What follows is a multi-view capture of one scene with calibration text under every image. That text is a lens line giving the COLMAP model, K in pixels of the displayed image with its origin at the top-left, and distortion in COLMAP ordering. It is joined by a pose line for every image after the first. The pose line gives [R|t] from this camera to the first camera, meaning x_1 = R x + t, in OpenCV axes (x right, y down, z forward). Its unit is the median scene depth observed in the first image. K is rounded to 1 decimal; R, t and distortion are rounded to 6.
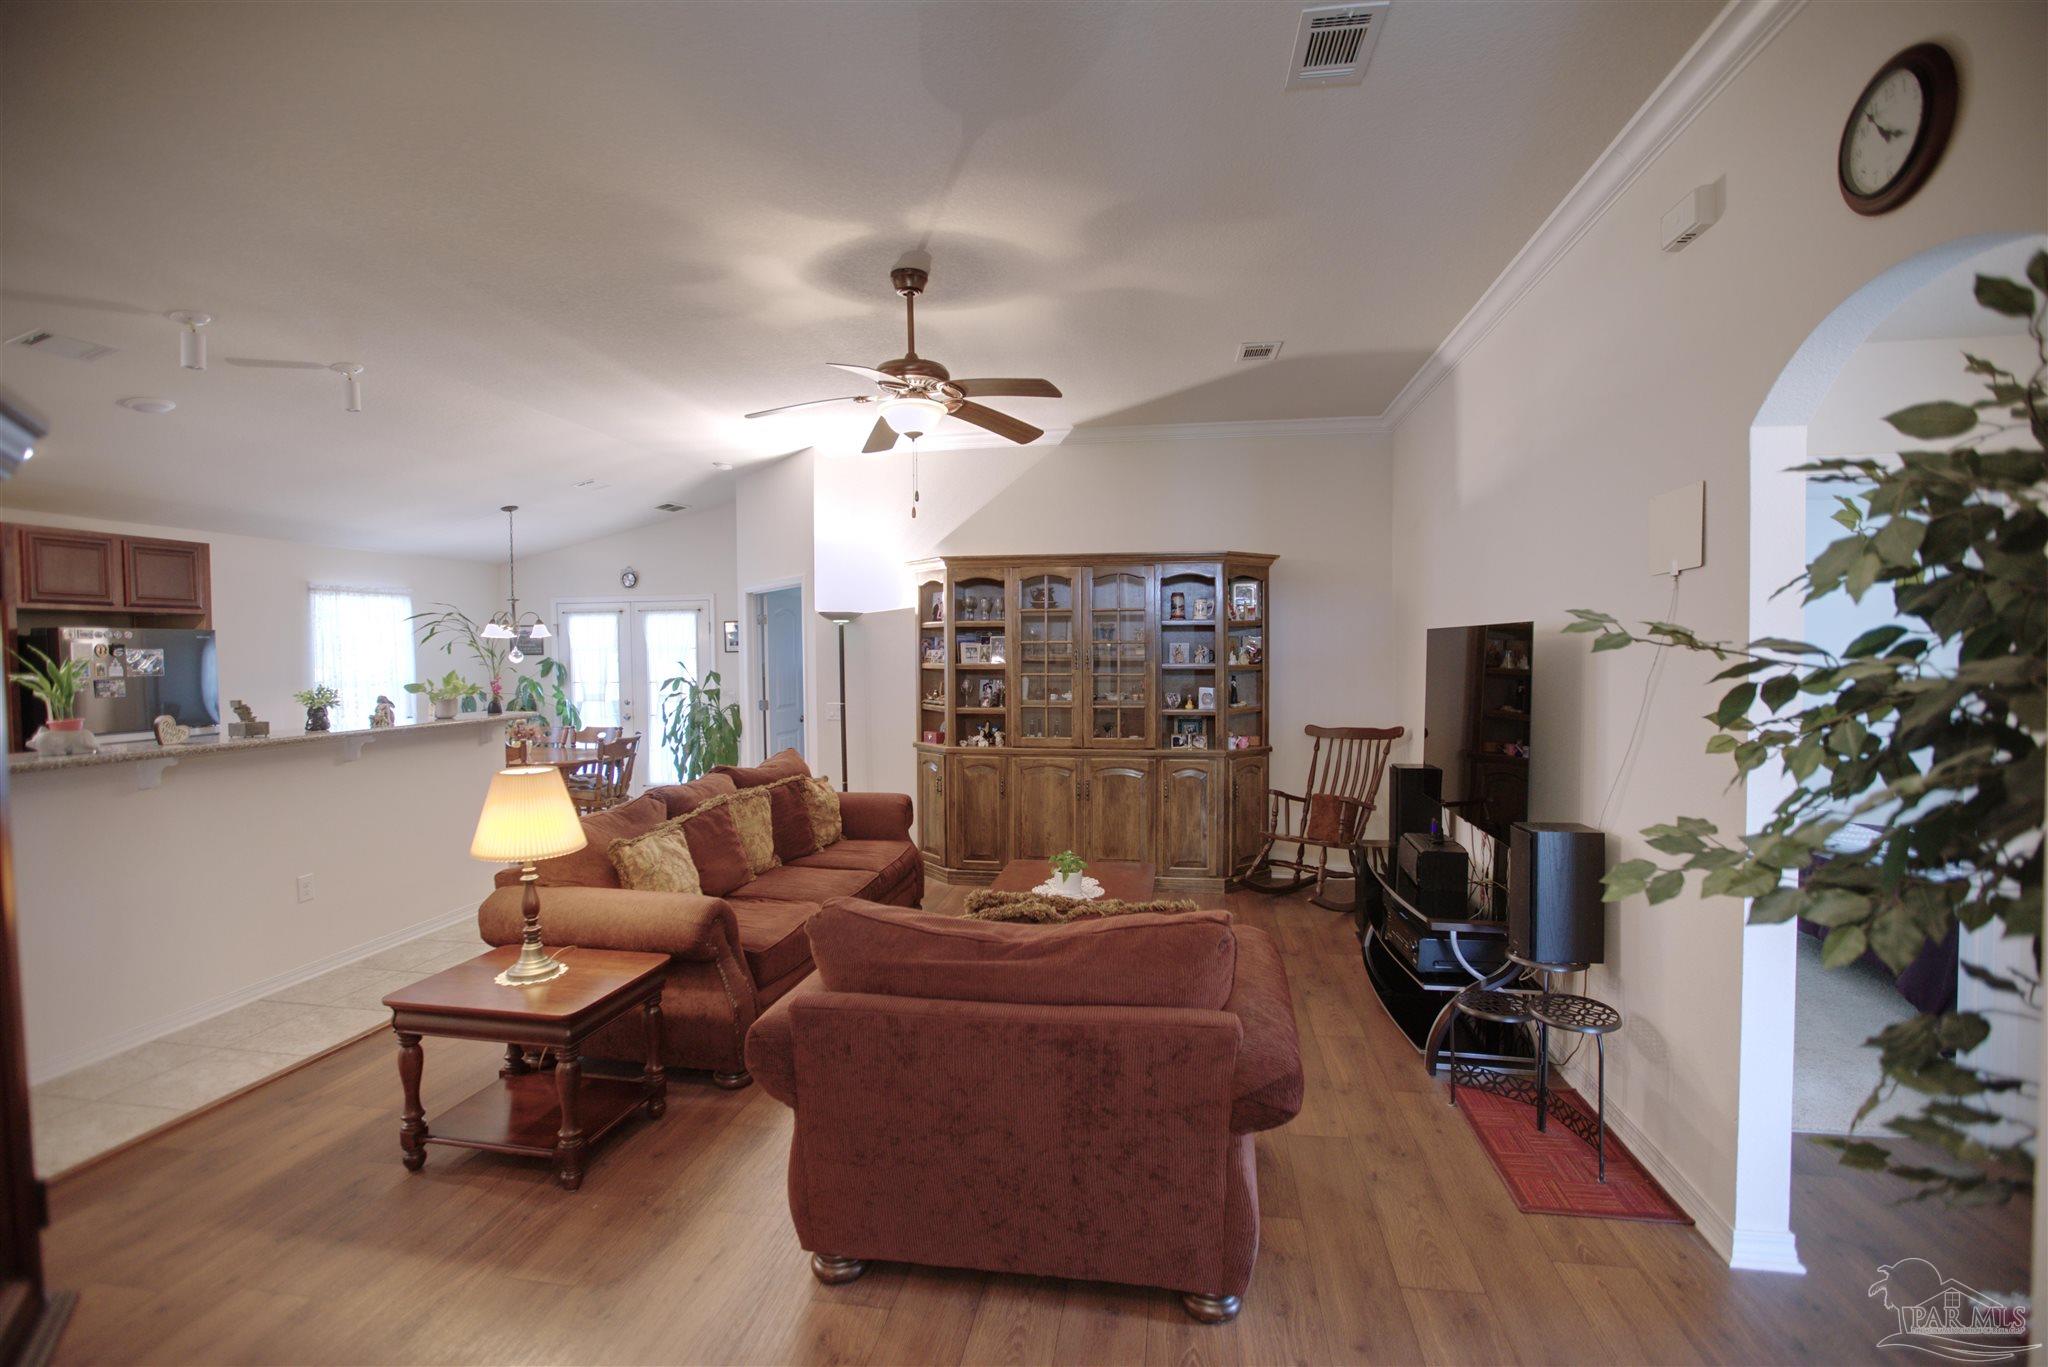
lens RADIAL K [[933.2, 0, 1028.6], [0, 933.2, 676.3], [0, 0, 1]] dist [-0.048499, 0.016769]
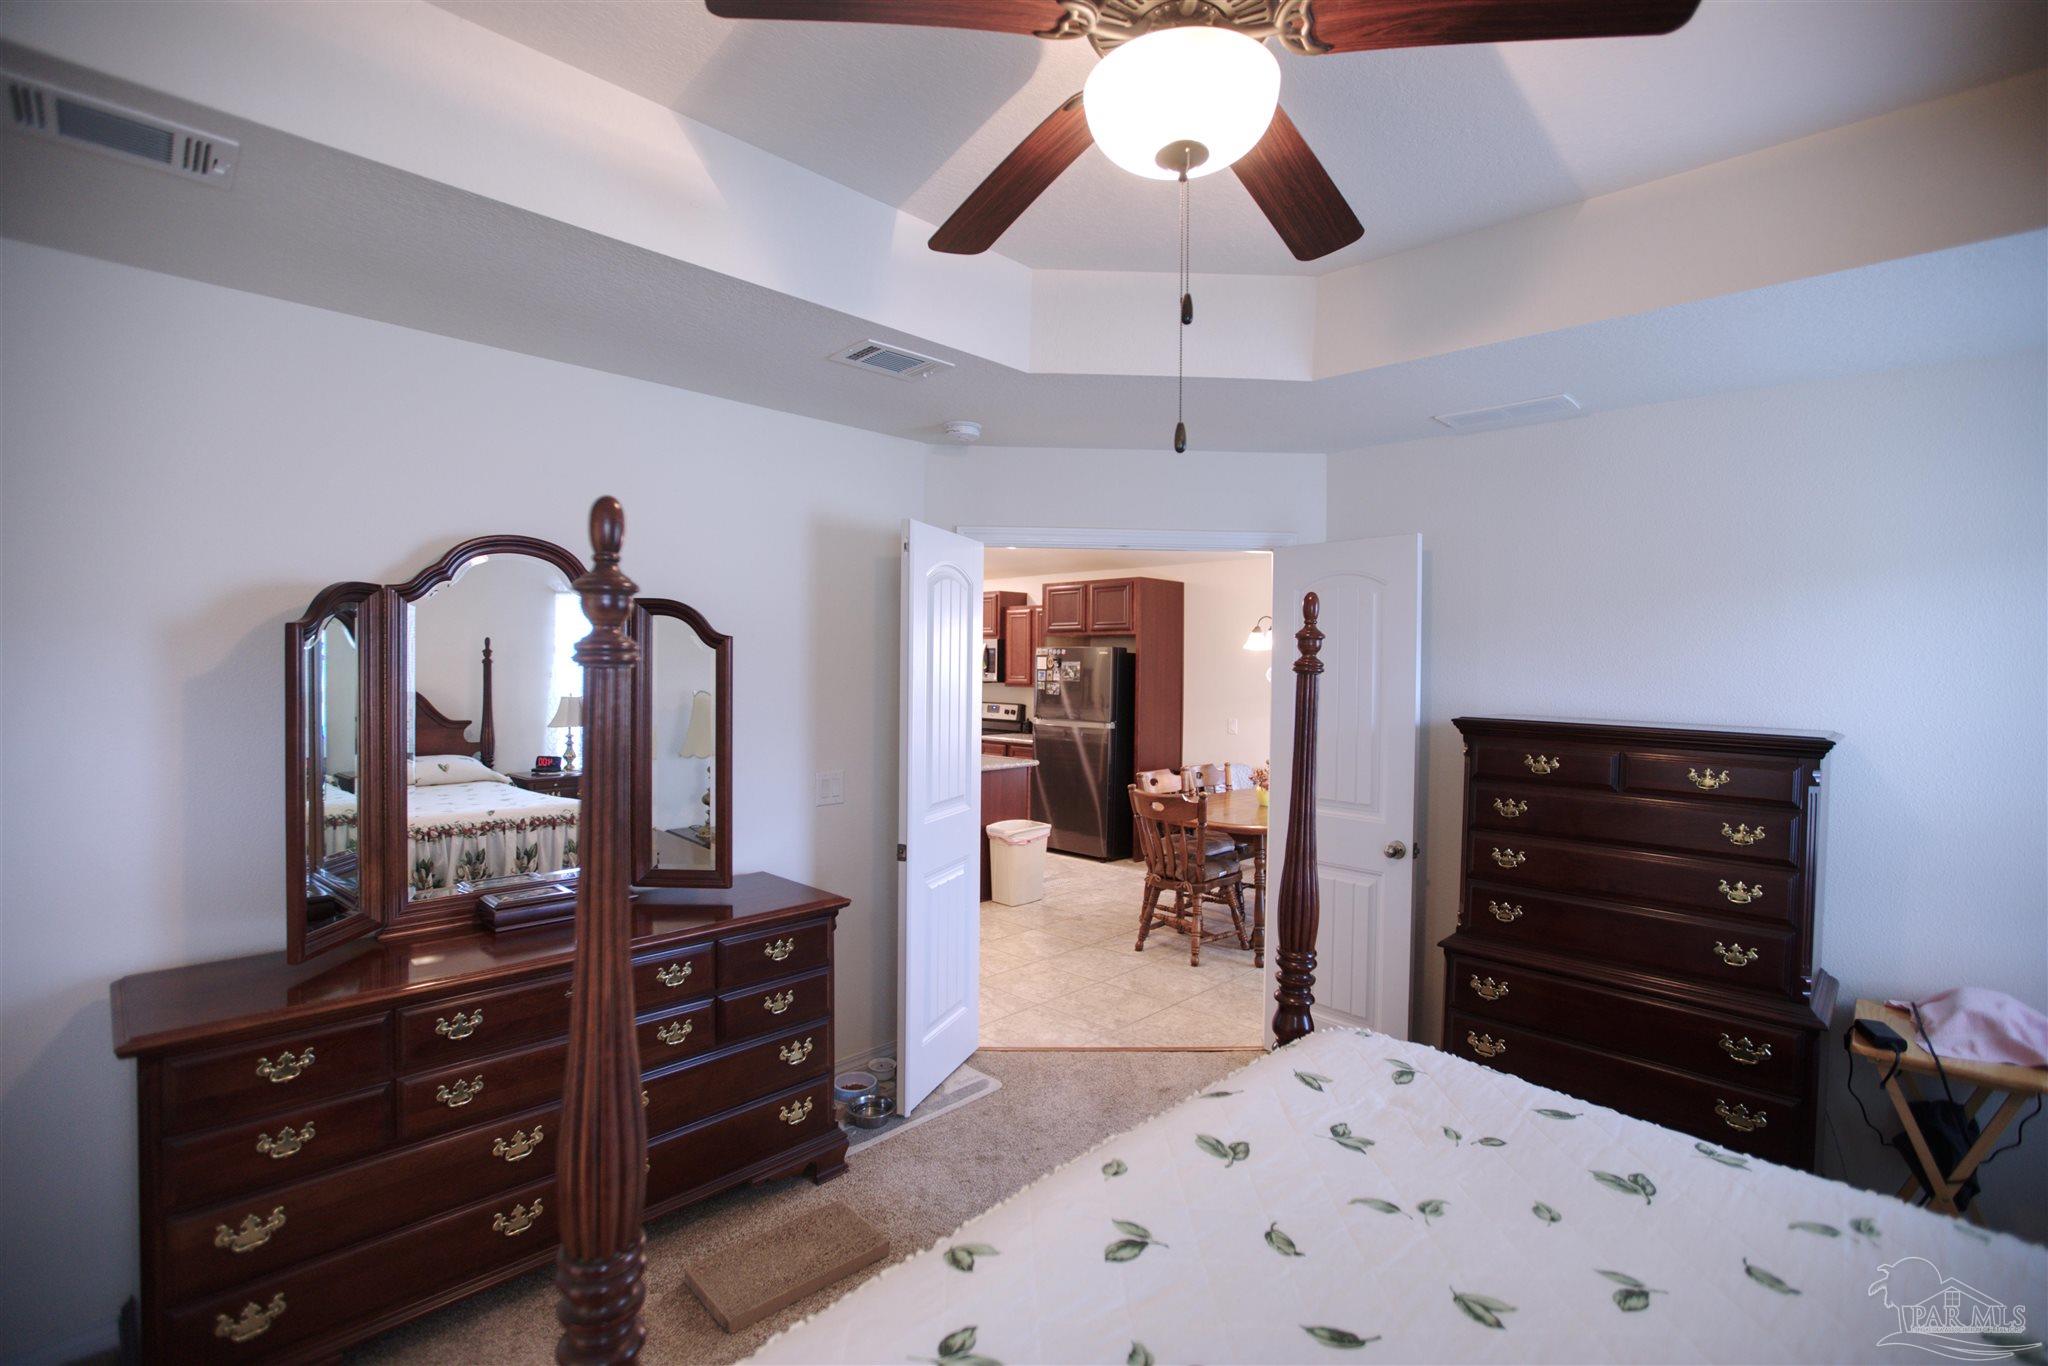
lens RADIAL K [[933.2, 0, 1028.6], [0, 933.2, 675.8], [0, 0, 1]] dist [-0.048499, 0.016769]
pose [[-0.562402, 0.016118, -0.826707, 0.218370], [-0.027392, 0.998898, 0.038109, -0.052553], [0.826410, 0.044078, -0.561340, 1.509428]]
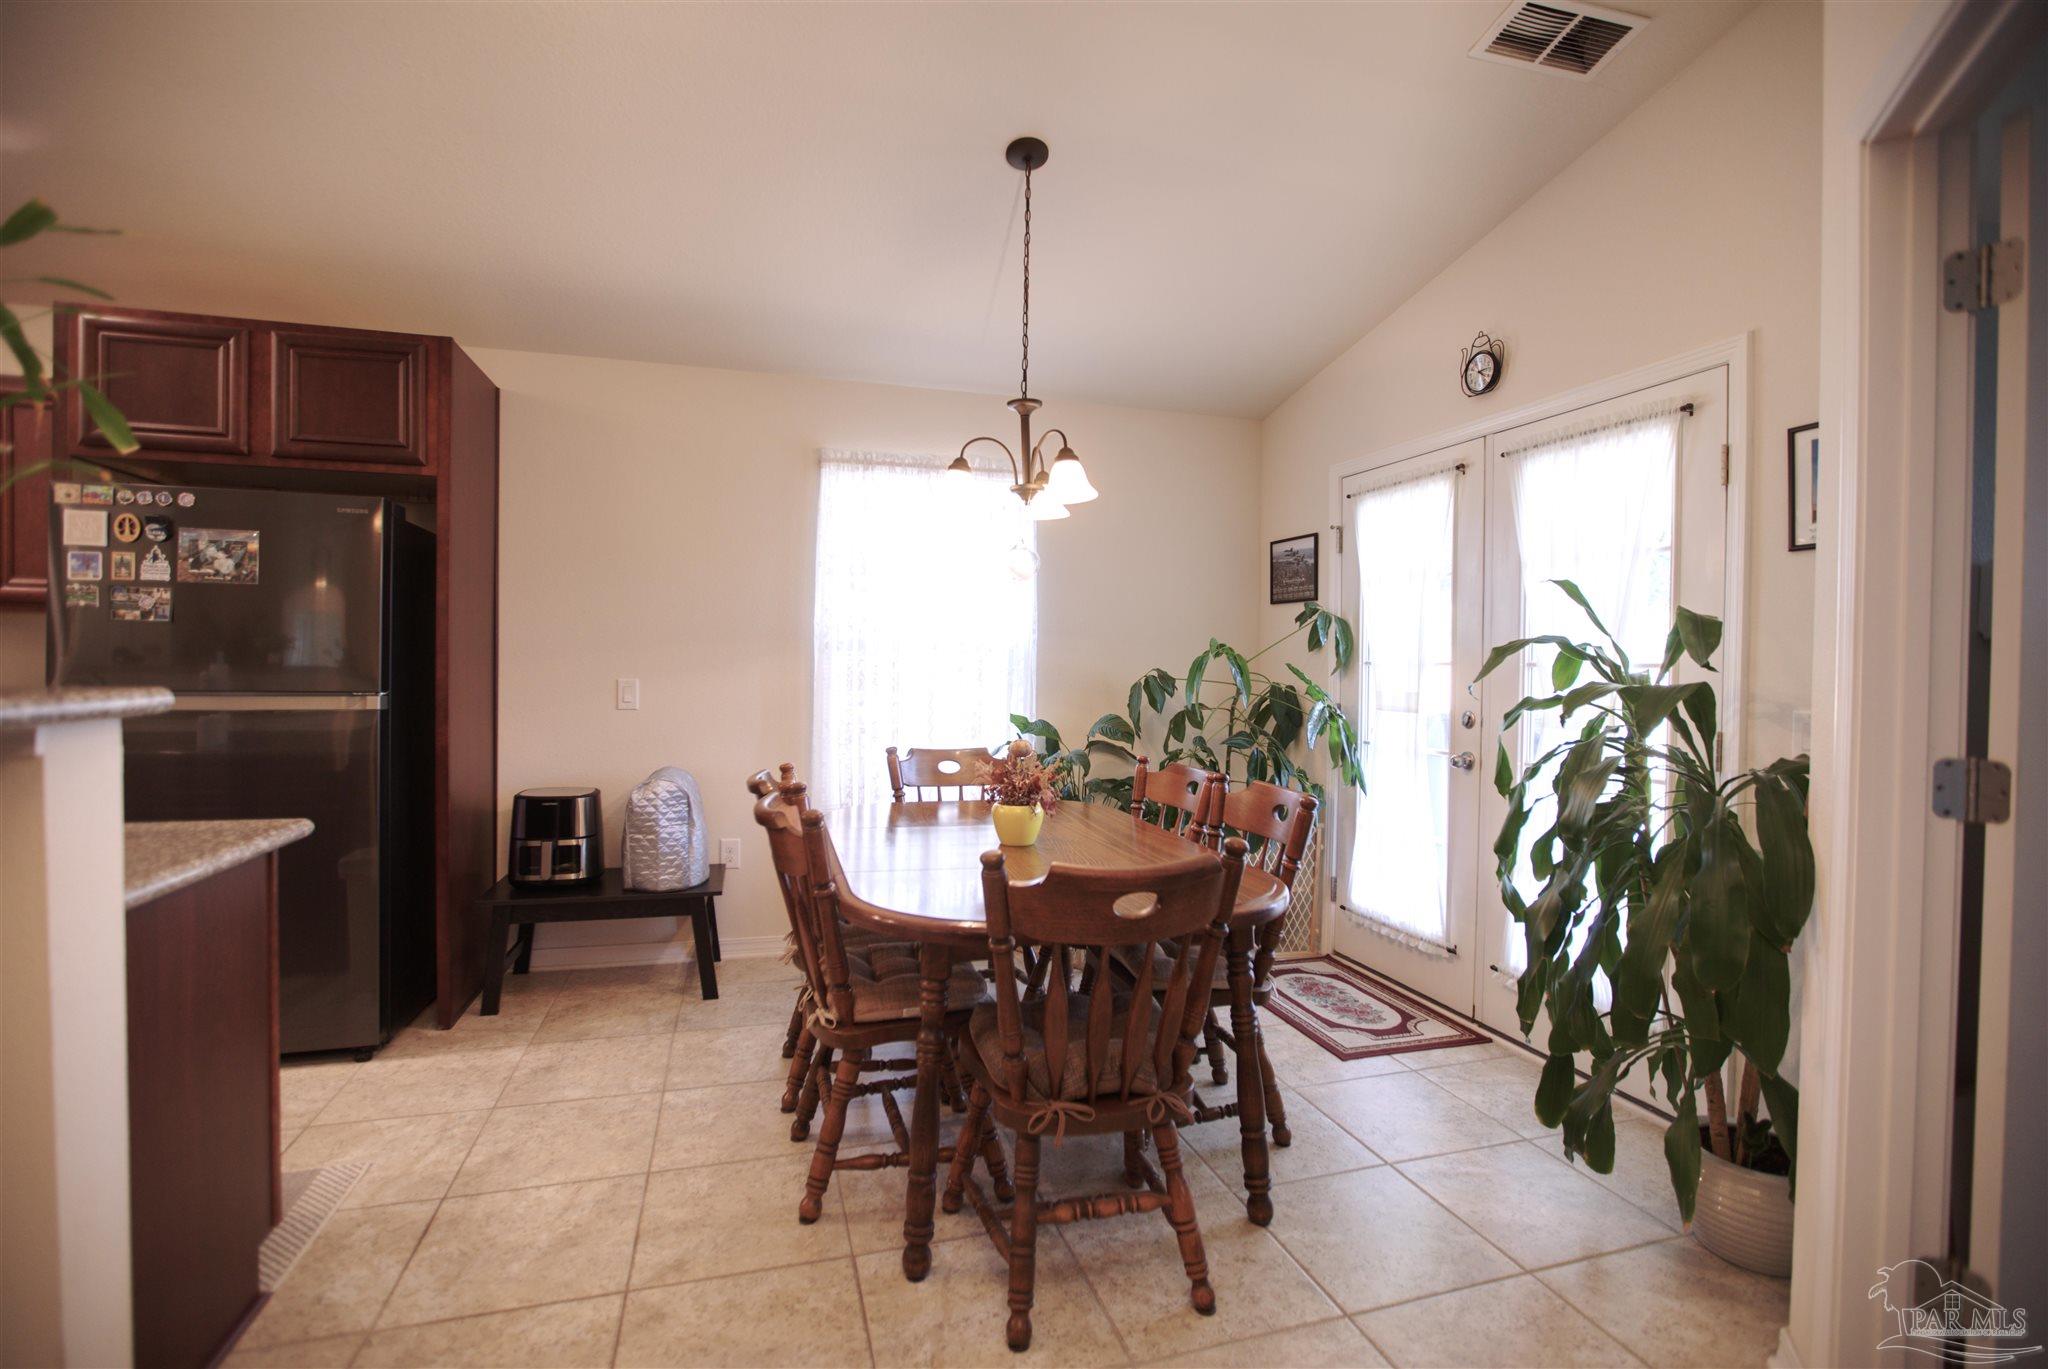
lens RADIAL K [[924.6, 0, 1027.5], [0, 924.6, 675.6], [0, 0, 1]] dist [-0.038858, 0.011009]
pose [[0.444866, 0.030448, -0.895079, -0.283092], [-0.045525, 0.998899, 0.011353, 0.021546], [0.894439, 0.035699, 0.445762, 1.013363]]
